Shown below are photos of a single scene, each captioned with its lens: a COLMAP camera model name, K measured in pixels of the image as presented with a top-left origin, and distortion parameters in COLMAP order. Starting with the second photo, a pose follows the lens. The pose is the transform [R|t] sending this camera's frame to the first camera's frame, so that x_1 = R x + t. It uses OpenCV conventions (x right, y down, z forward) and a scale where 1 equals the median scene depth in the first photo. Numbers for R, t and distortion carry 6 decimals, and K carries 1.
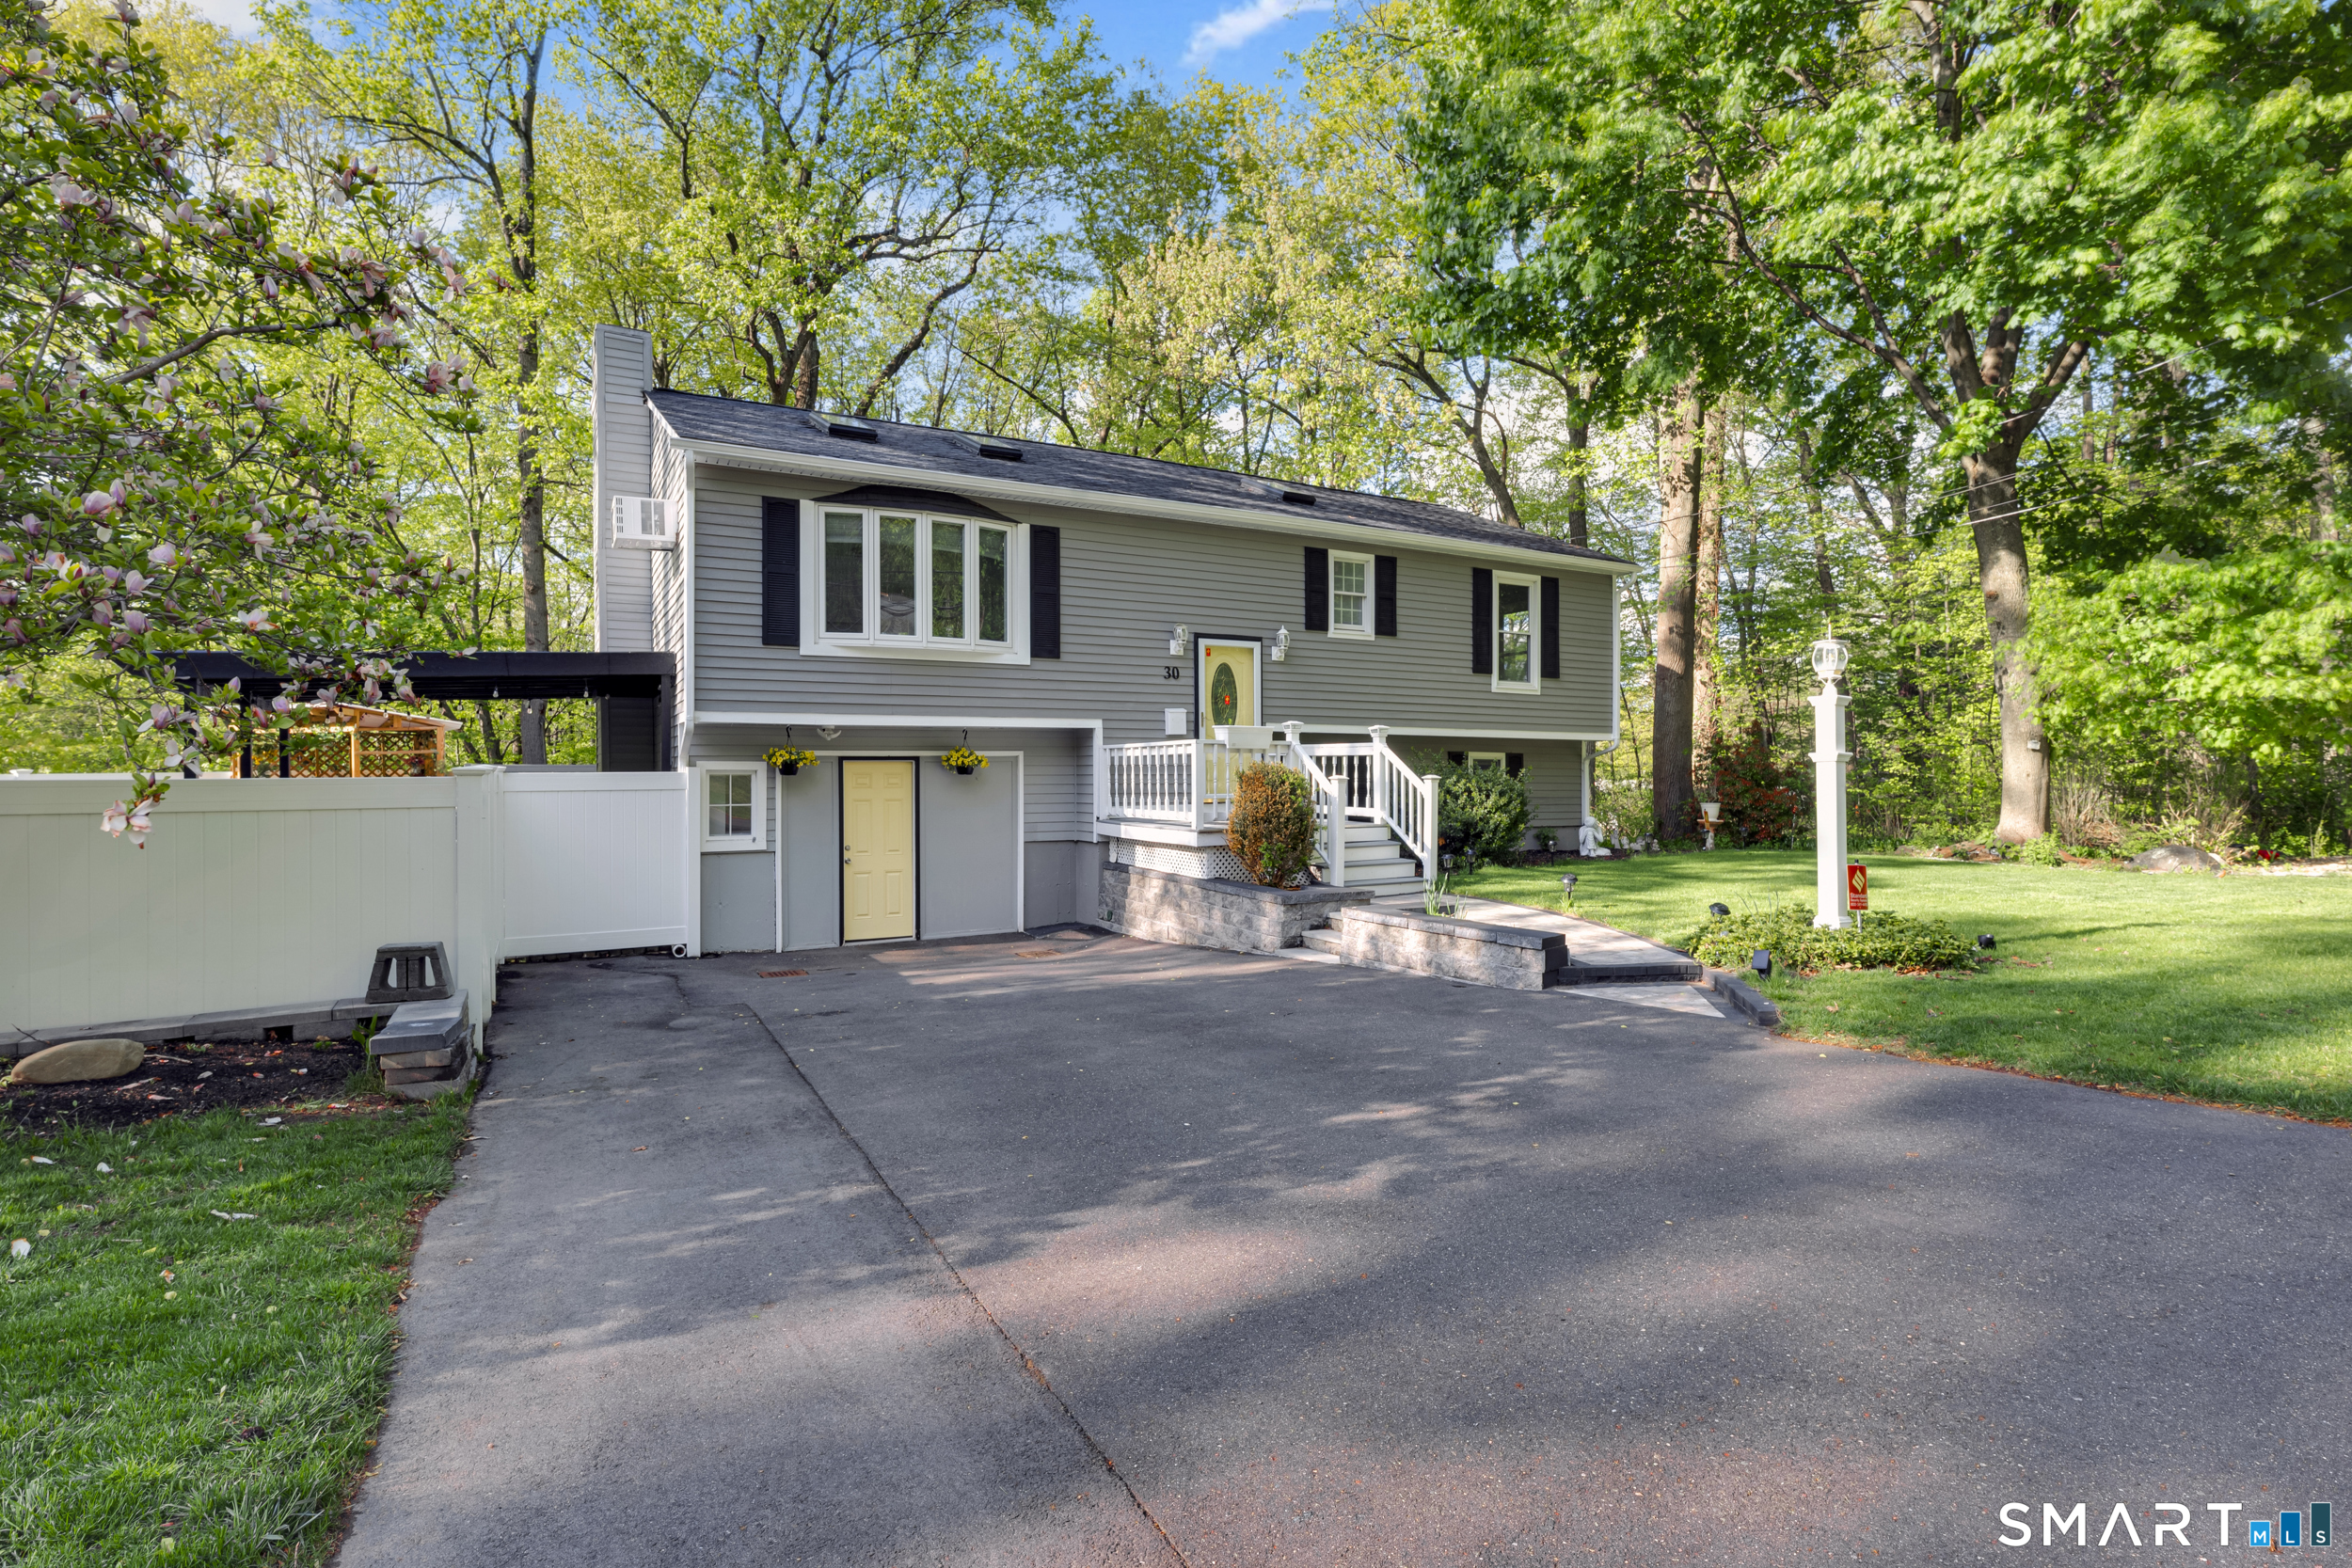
lens RADIAL K [[953.6, 0, 1168.0], [0, 953.6, 782.3], [0, 0, 1]] dist [-0.000119, -0.000062]
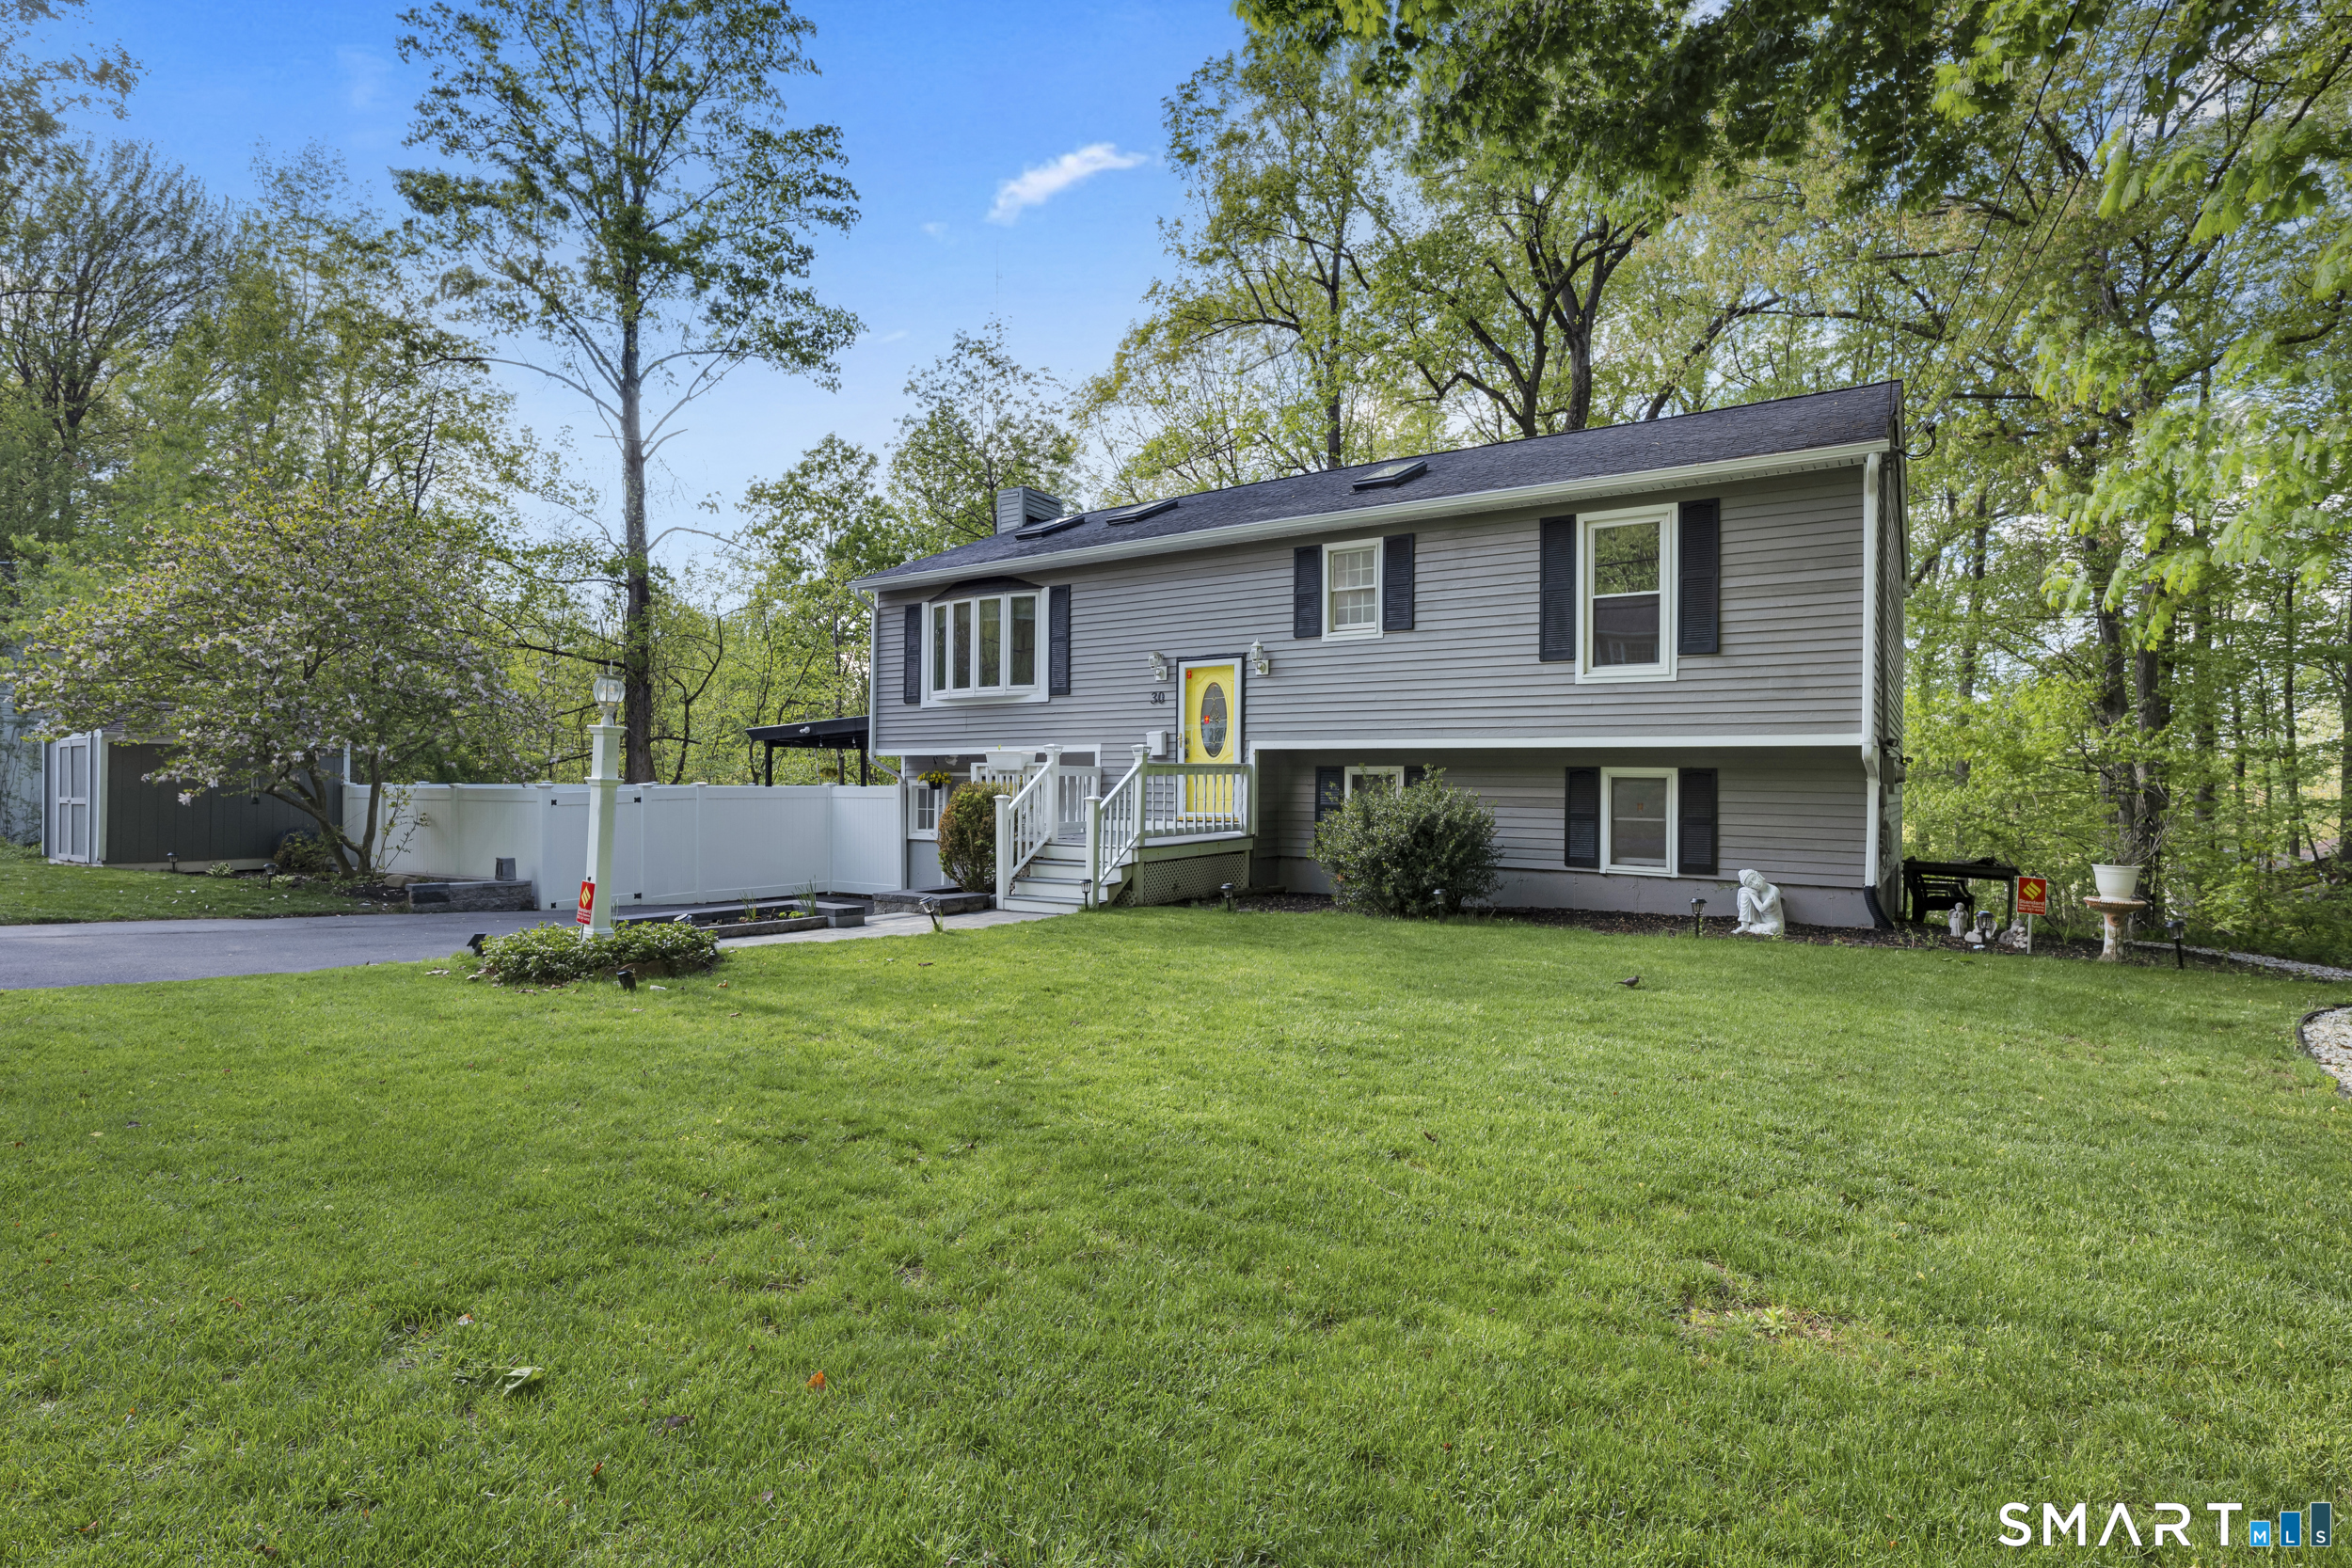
lens RADIAL K [[953.6, 0, 1168.0], [0, 953.6, 782.3], [0, 0, 1]] dist [-0.000119, -0.000062]
pose [[0.568221, 0.003984, -0.822866, 0.977677], [-0.014828, 0.999875, -0.005398, -0.015667], [0.822742, 0.015269, 0.568209, 0.443443]]
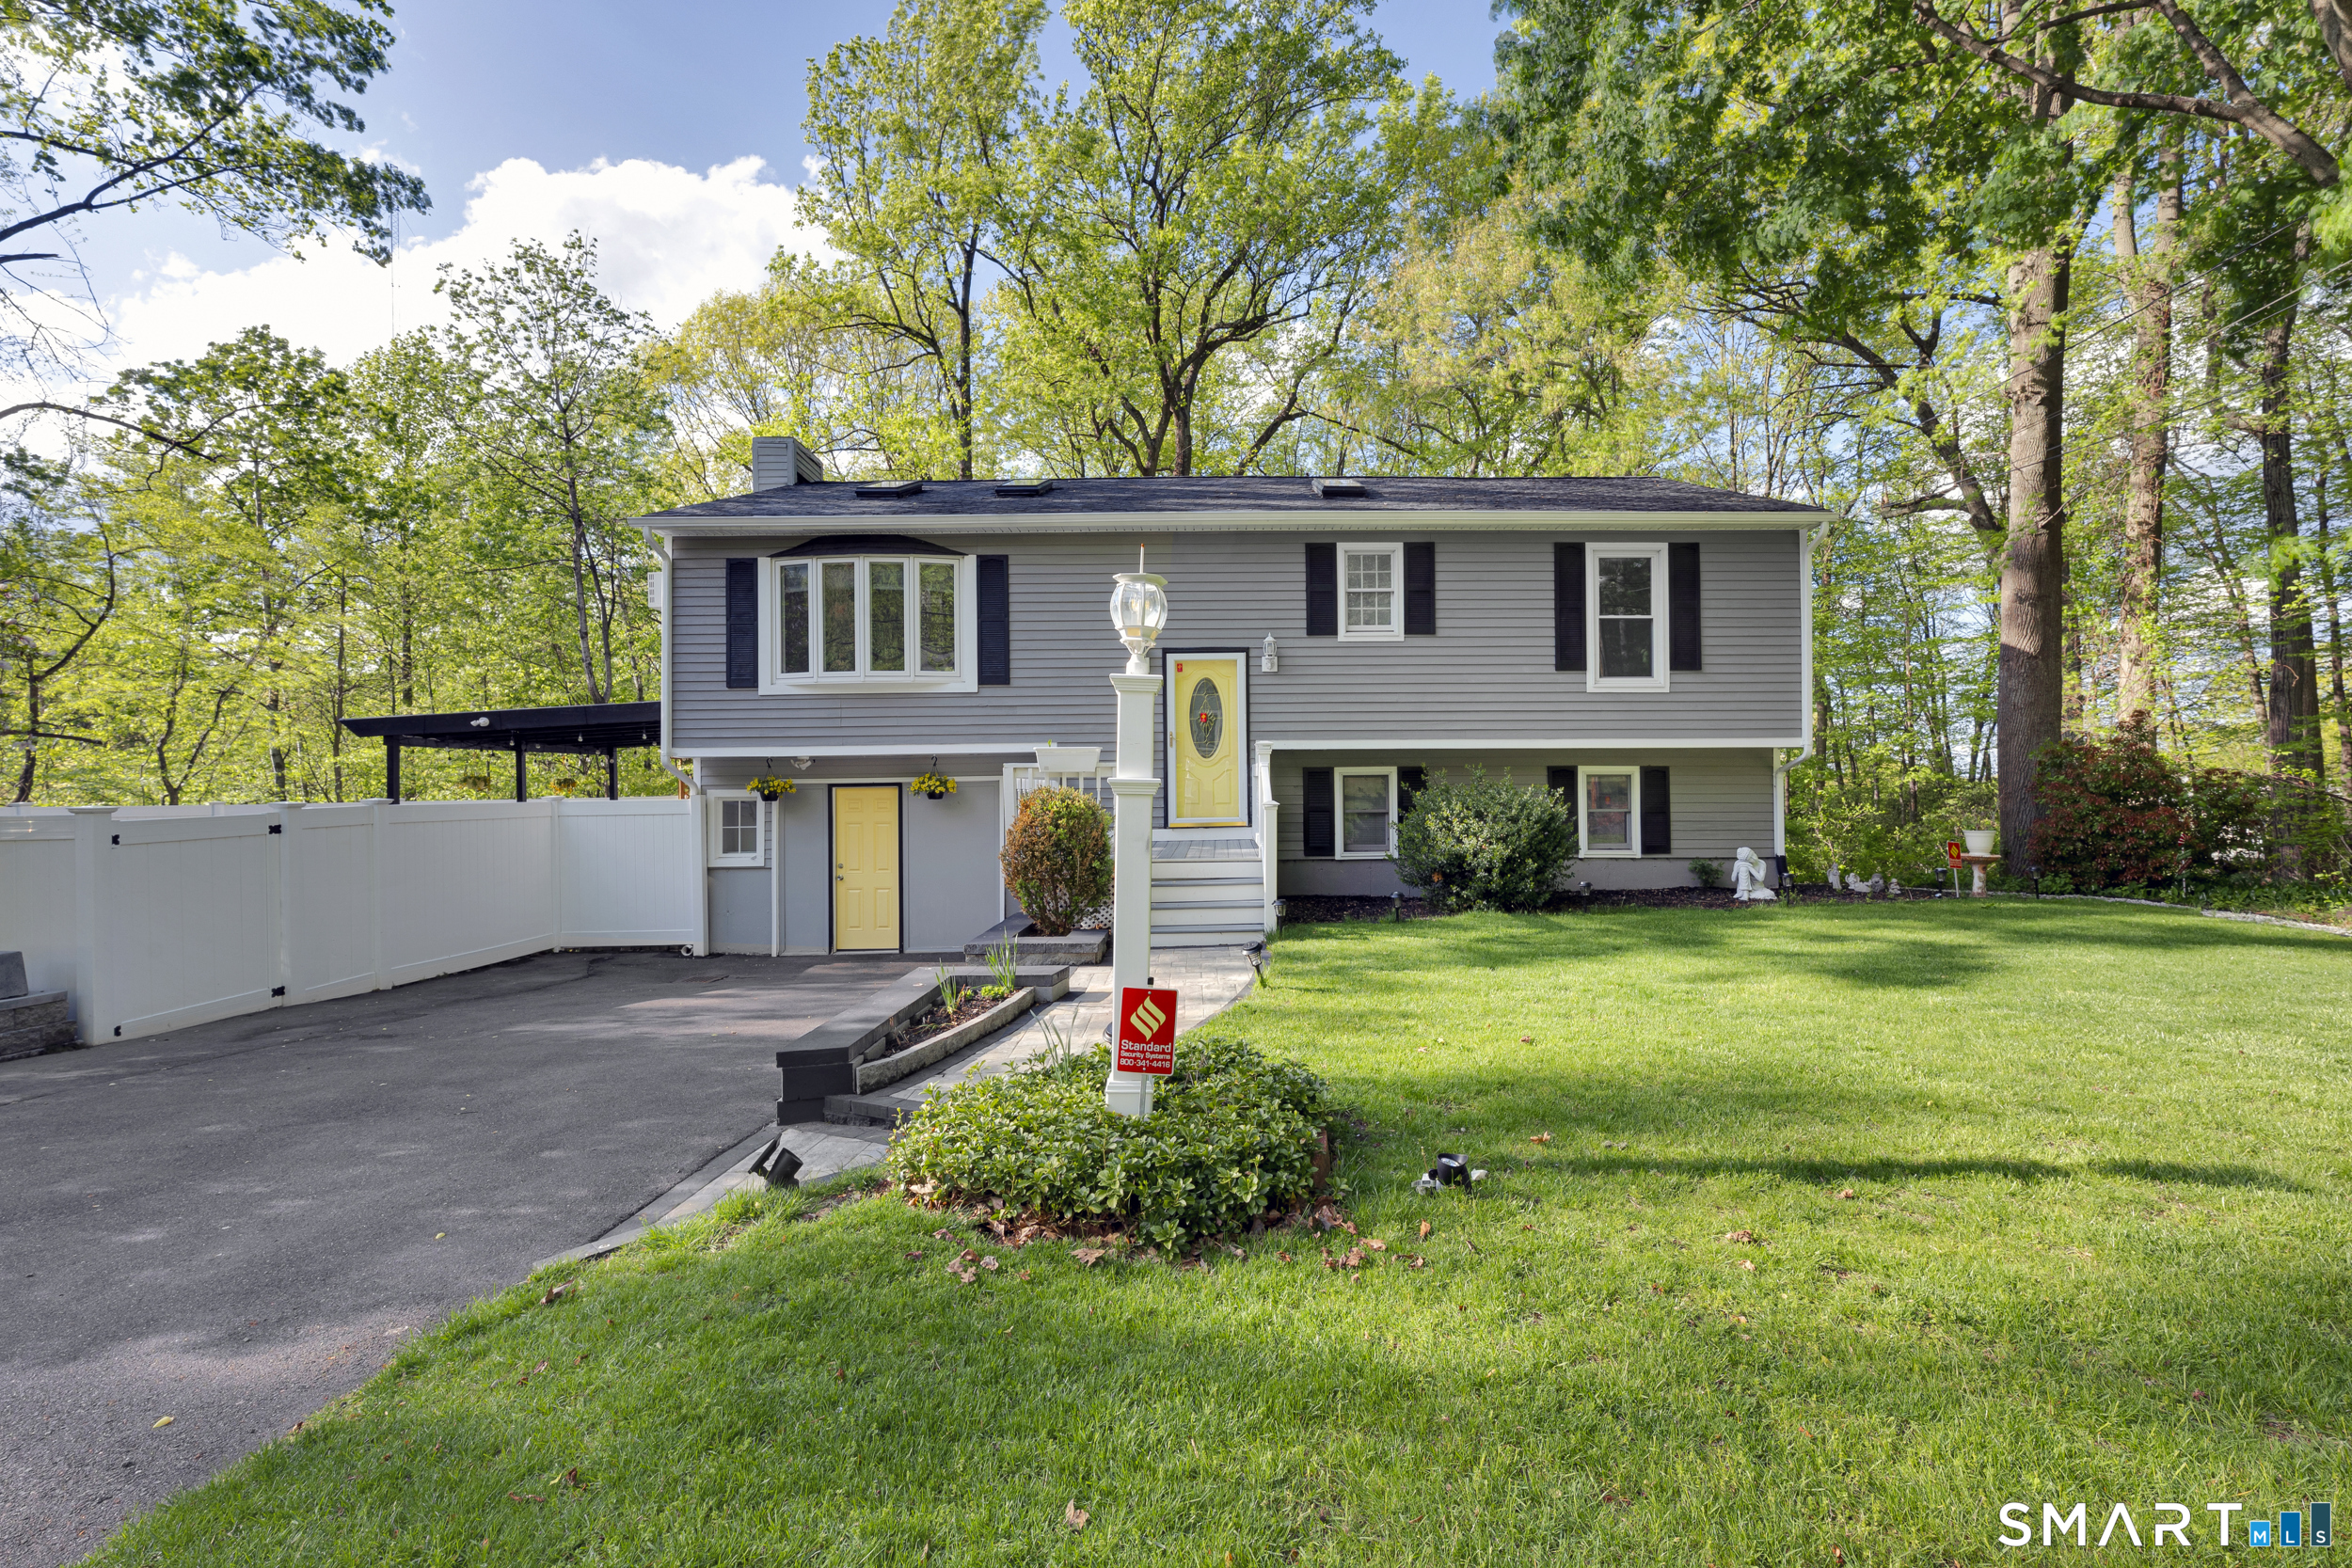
lens RADIAL K [[850.3, 0, 1127.8], [0, 850.3, 786.4], [0, 0, 1]] dist [-0.001026, 0.000058]
pose [[0.911458, -0.009597, -0.411281, 0.370008], [0.005498, 0.999923, -0.011147, -0.010831], [0.411357, 0.007898, 0.911440, 0.232731]]
